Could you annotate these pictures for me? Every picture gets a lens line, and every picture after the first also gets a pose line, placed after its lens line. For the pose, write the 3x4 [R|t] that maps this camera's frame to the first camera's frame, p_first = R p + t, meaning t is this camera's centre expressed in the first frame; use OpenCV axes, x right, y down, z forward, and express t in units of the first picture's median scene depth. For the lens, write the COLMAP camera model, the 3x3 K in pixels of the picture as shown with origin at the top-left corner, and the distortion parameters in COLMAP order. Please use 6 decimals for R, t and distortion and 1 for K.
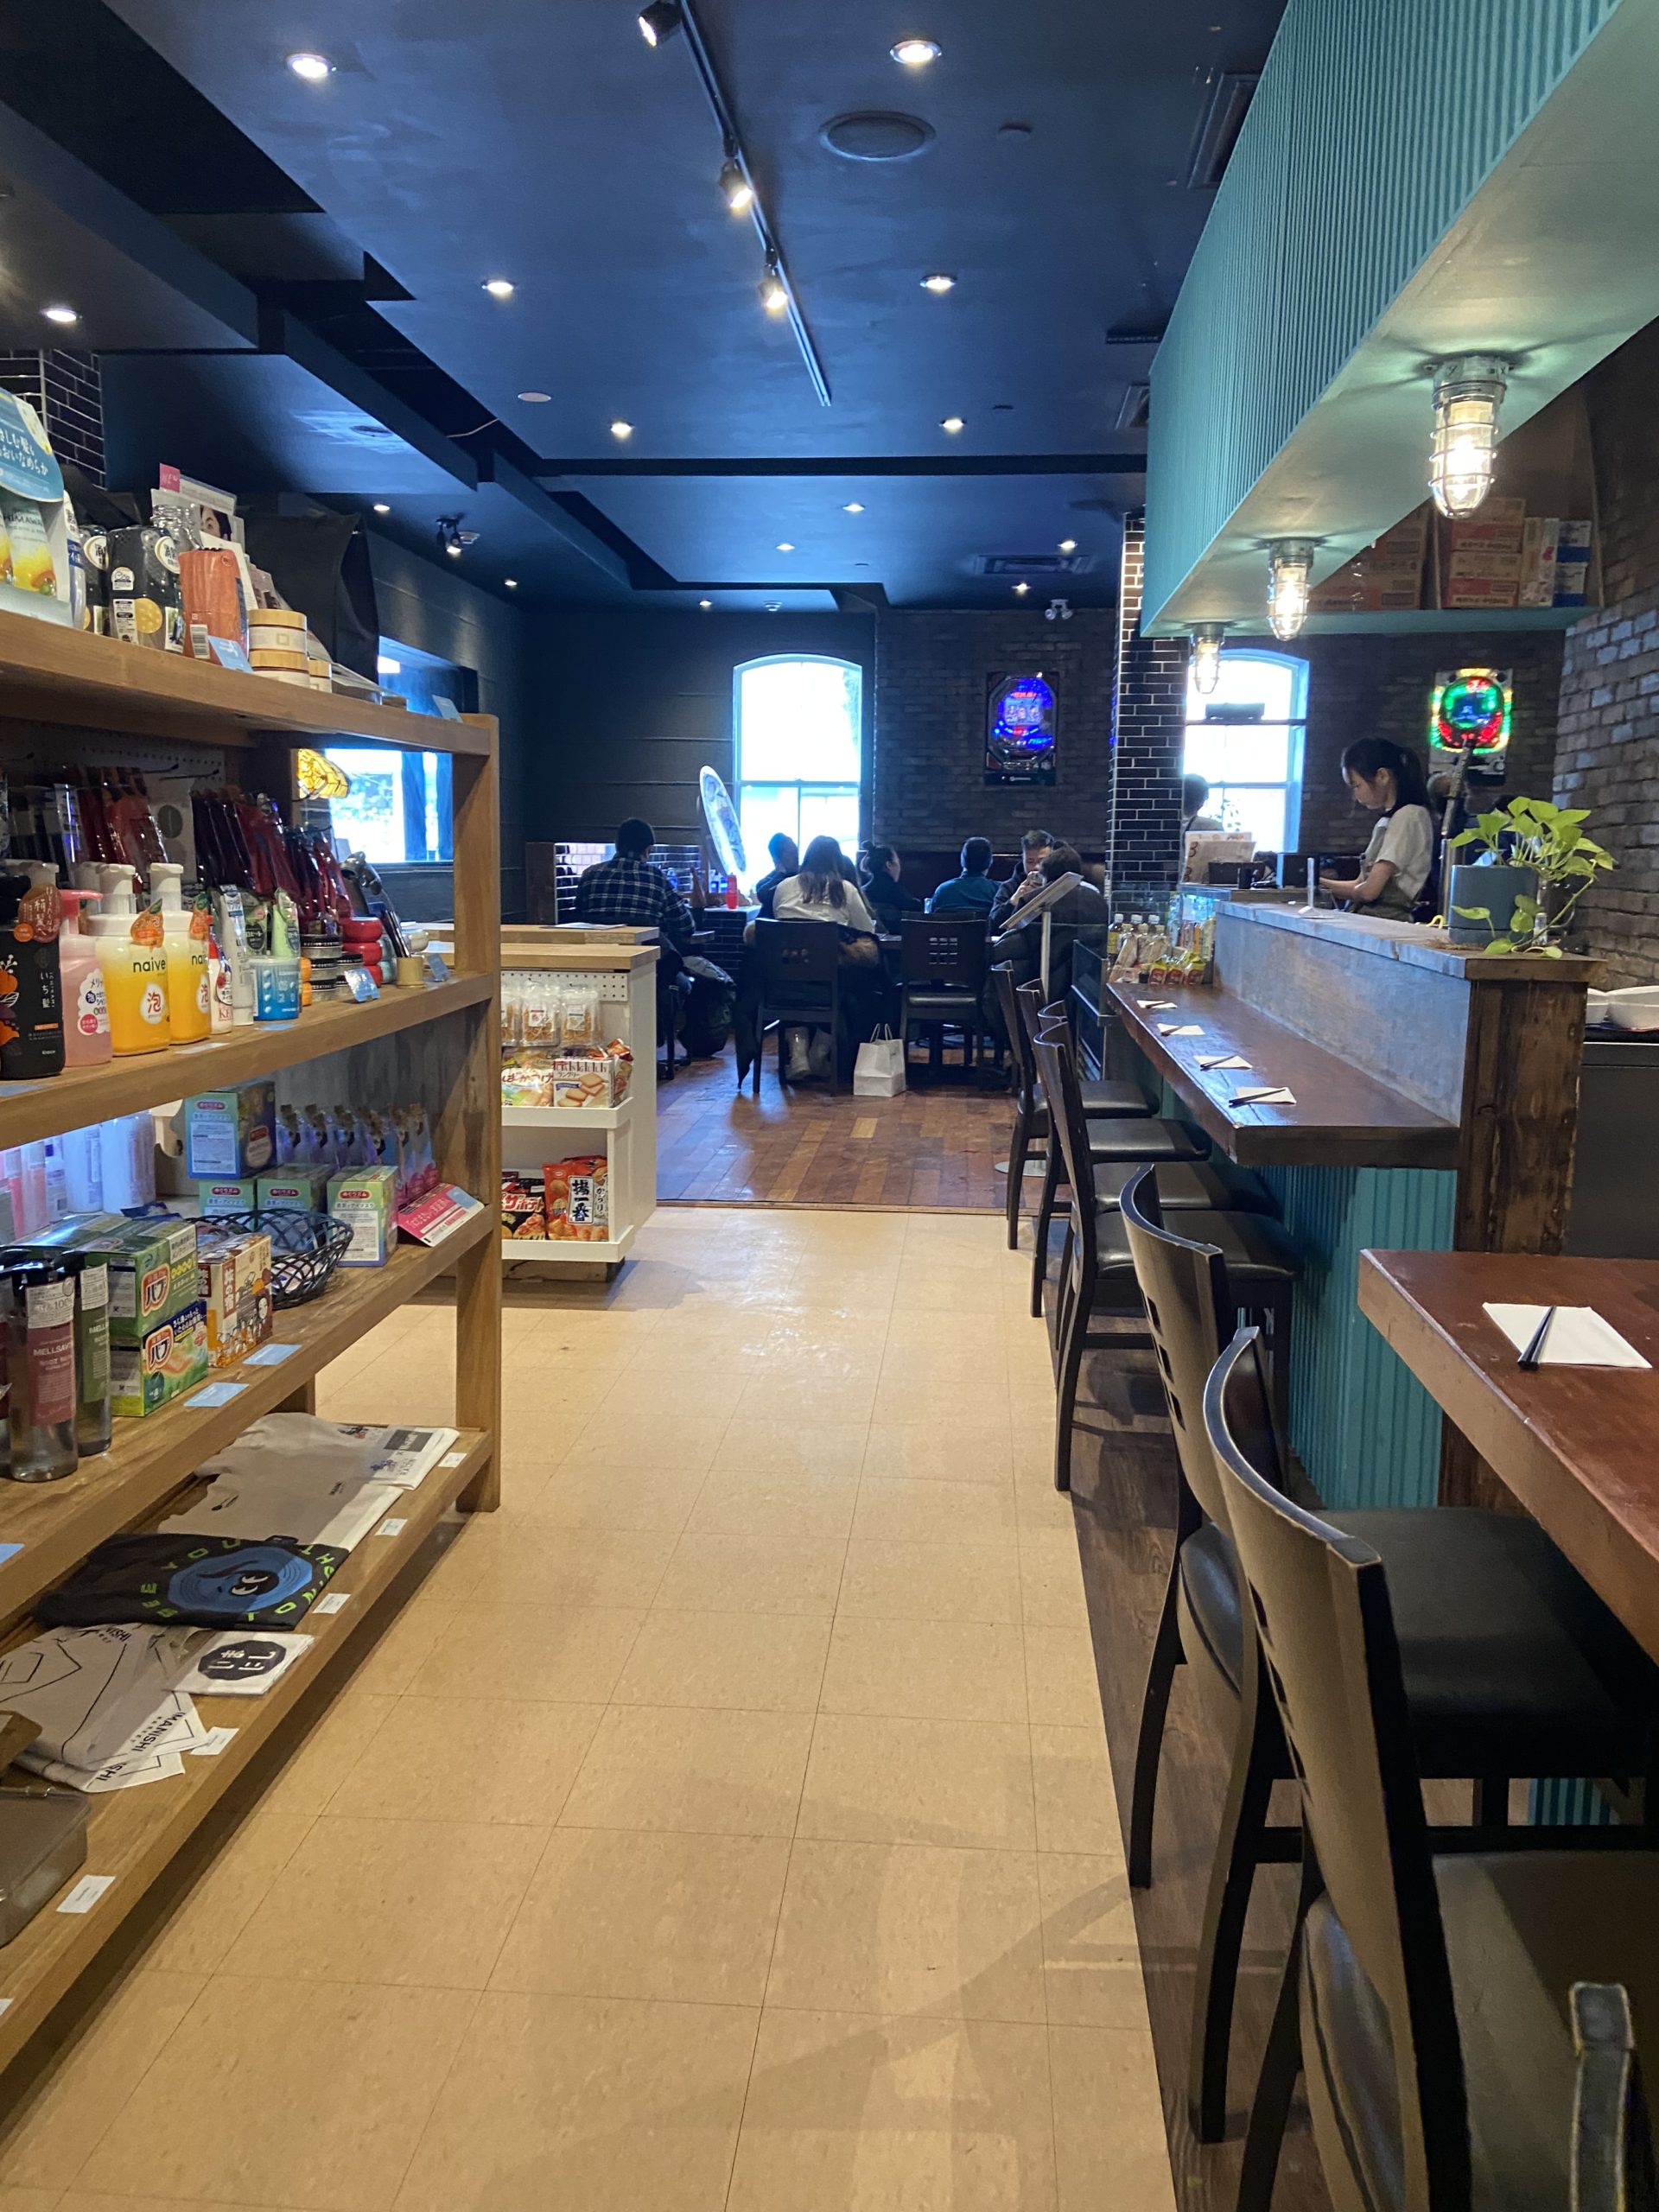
lens RADIAL K [[1751.1, 0, 829.5], [0, 1751.1, 1106.0], [0, 0, 1]] dist [0.131486, -0.174007]
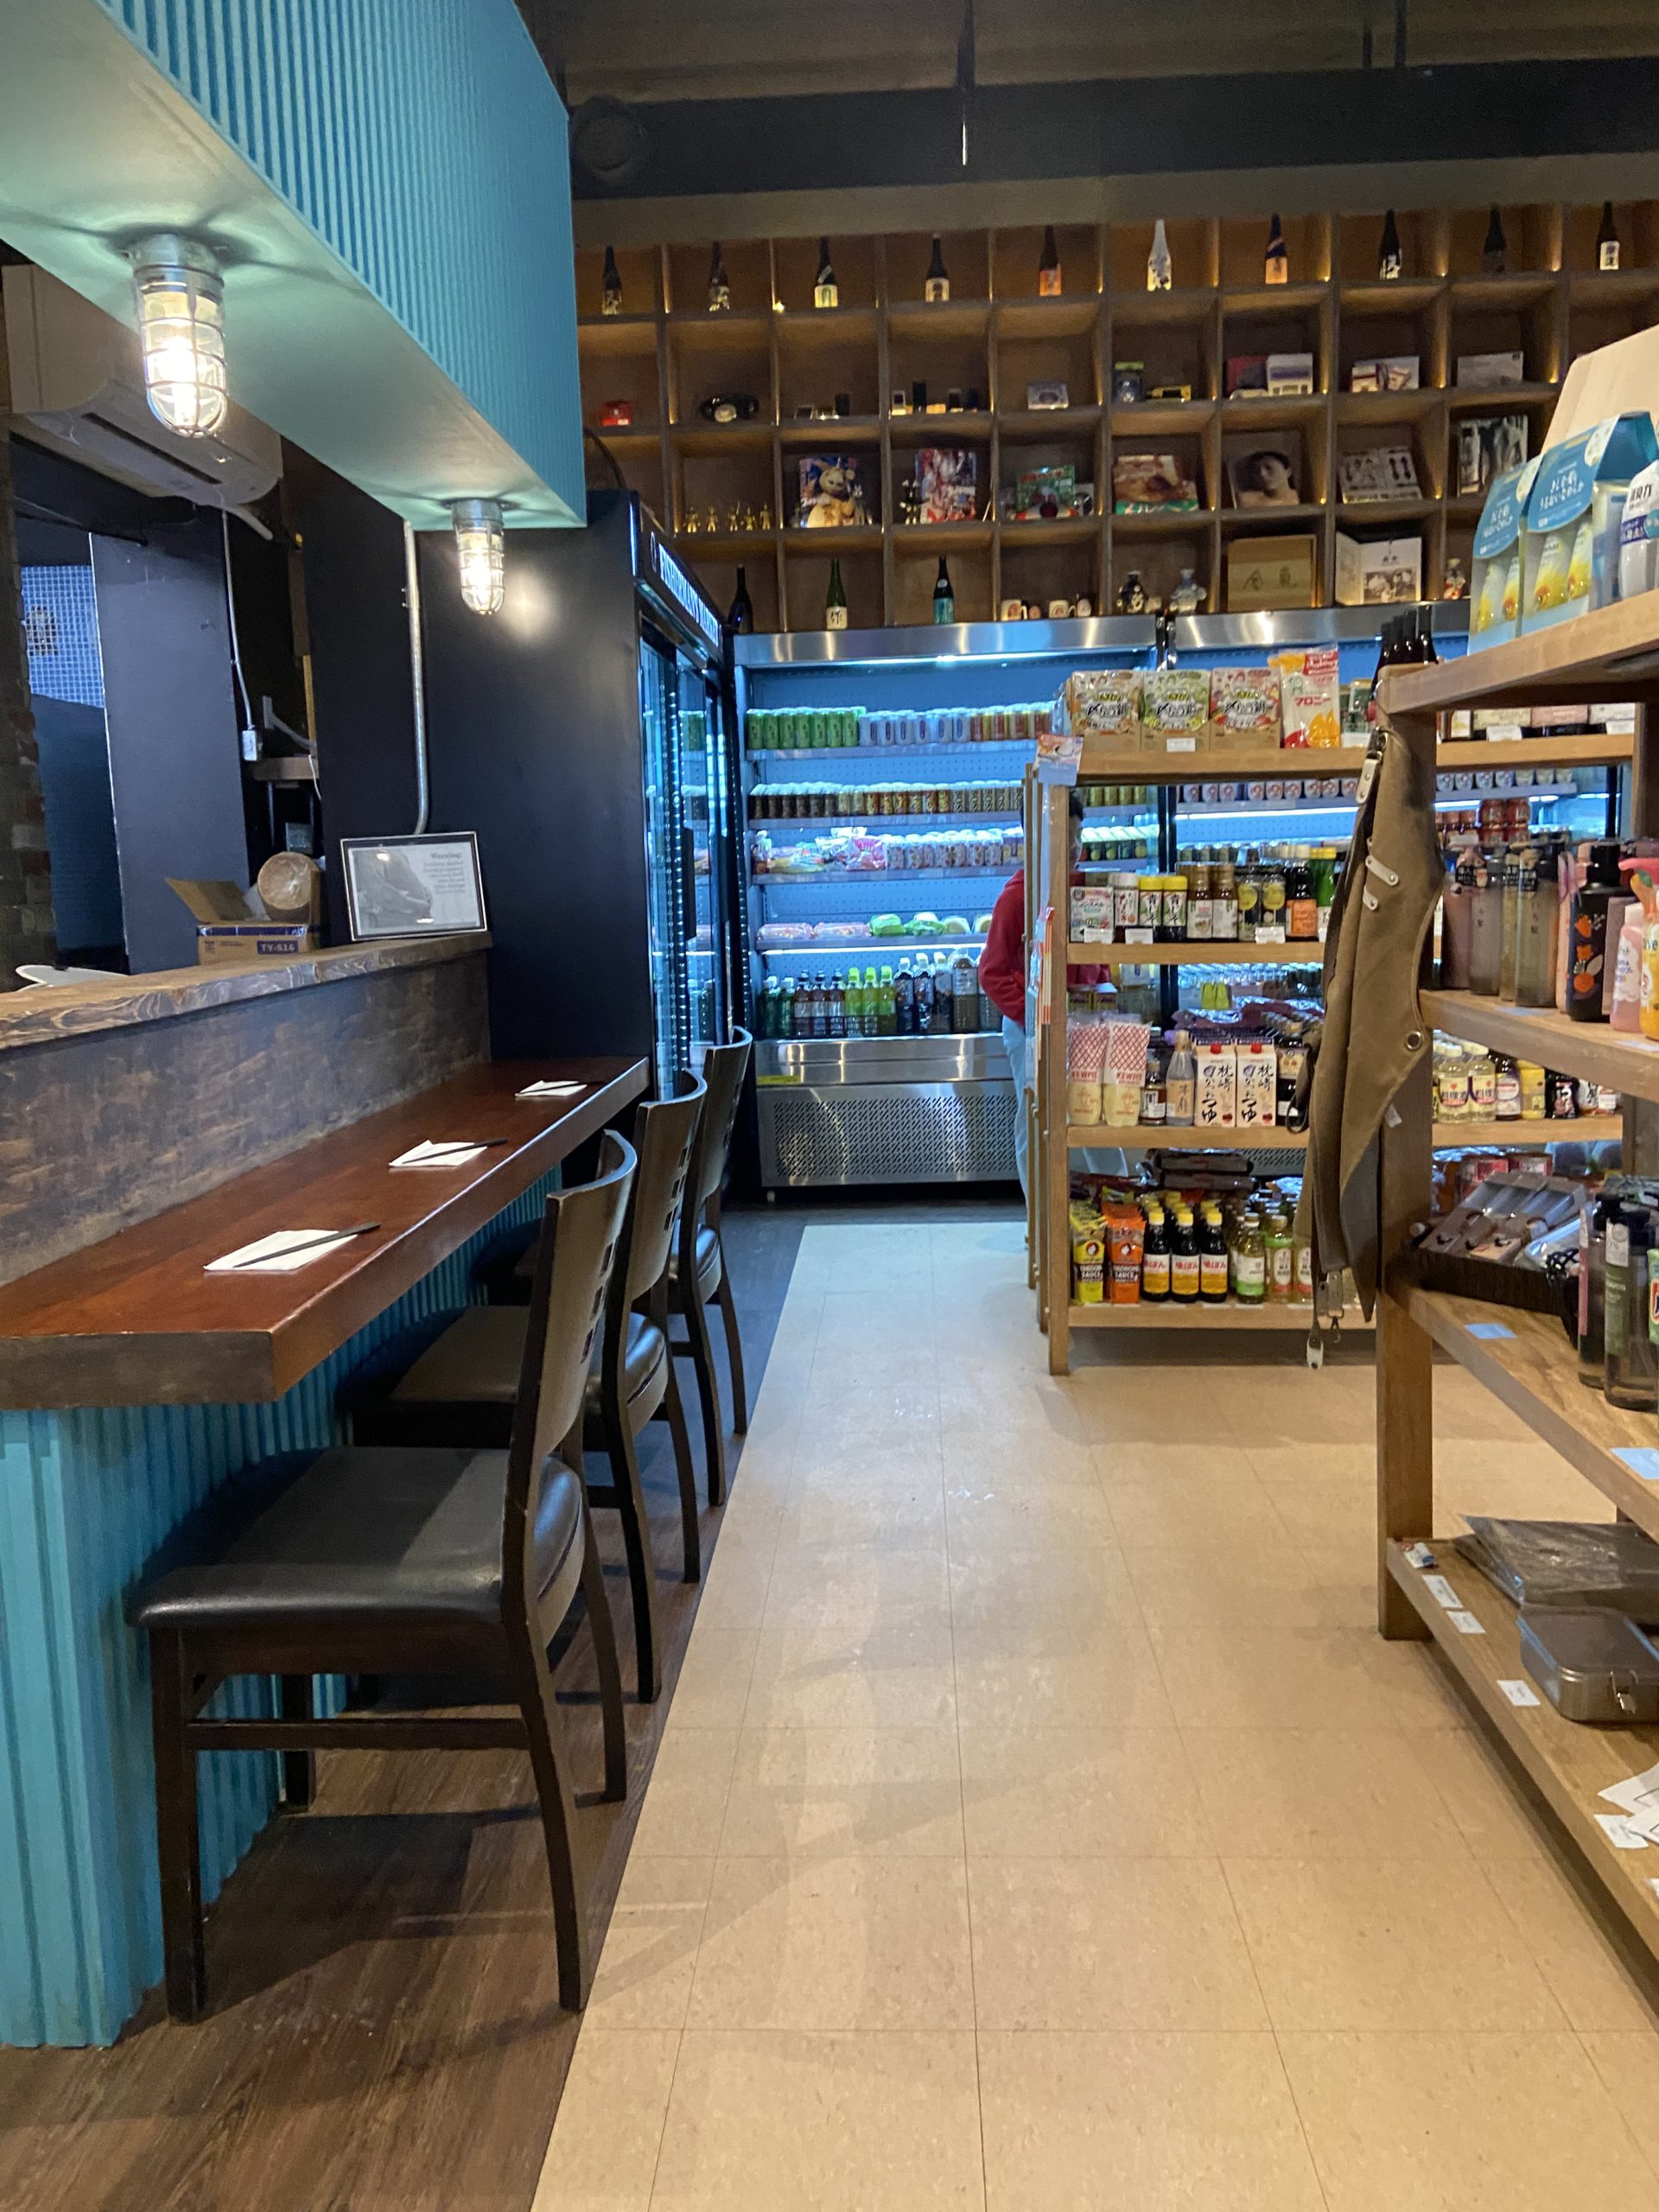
lens RADIAL K [[1751.1, 0, 829.5], [0, 1751.1, 1106.0], [0, 0, 1]] dist [0.131486, -0.174007]
pose [[-0.999008, 0.026085, -0.036079, 0.073567], [0.015085, 0.960768, 0.276943, -0.255933], [0.041888, 0.276124, -0.960209, 1.864715]]
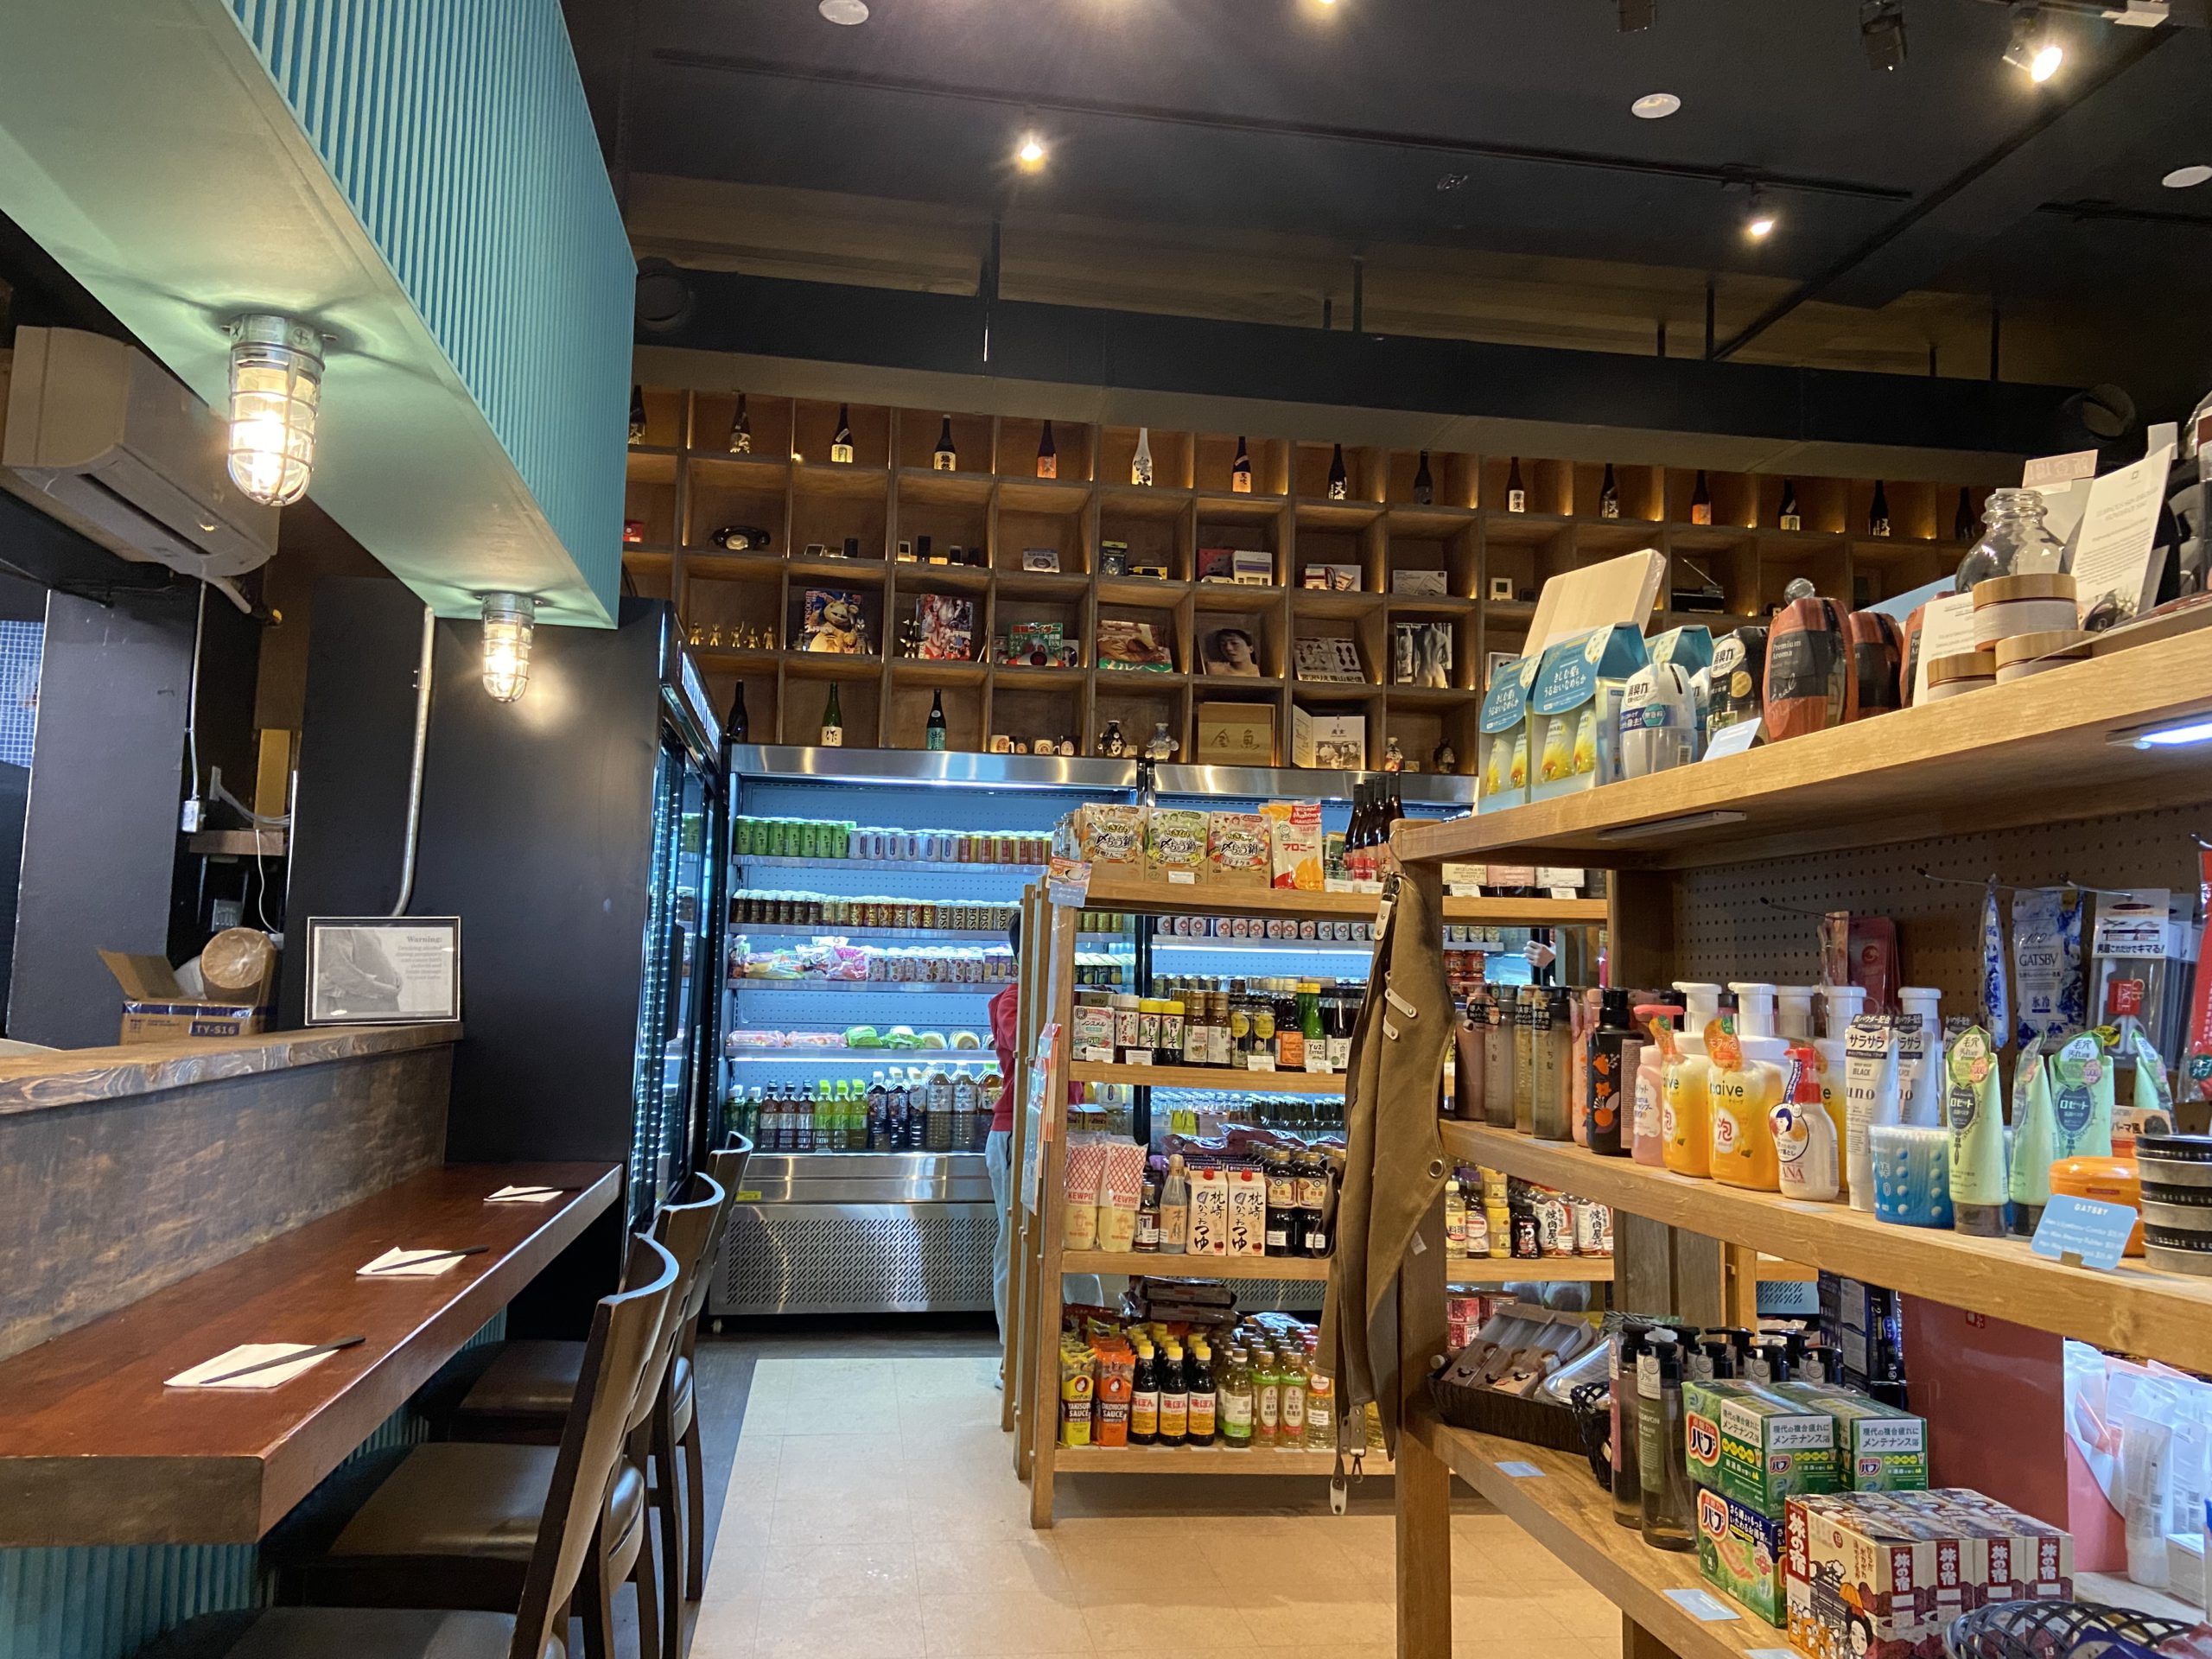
lens RADIAL K [[1751.1, 0, 1121.0], [0, 1751.1, 797.3], [0, 0, 1]] dist [0.131486, -0.174007]
pose [[-0.970610, -0.061098, -0.232771, 0.156684], [-0.070139, 0.997063, 0.030756, -0.243572], [0.230209, 0.046179, -0.972045, 1.865091]]
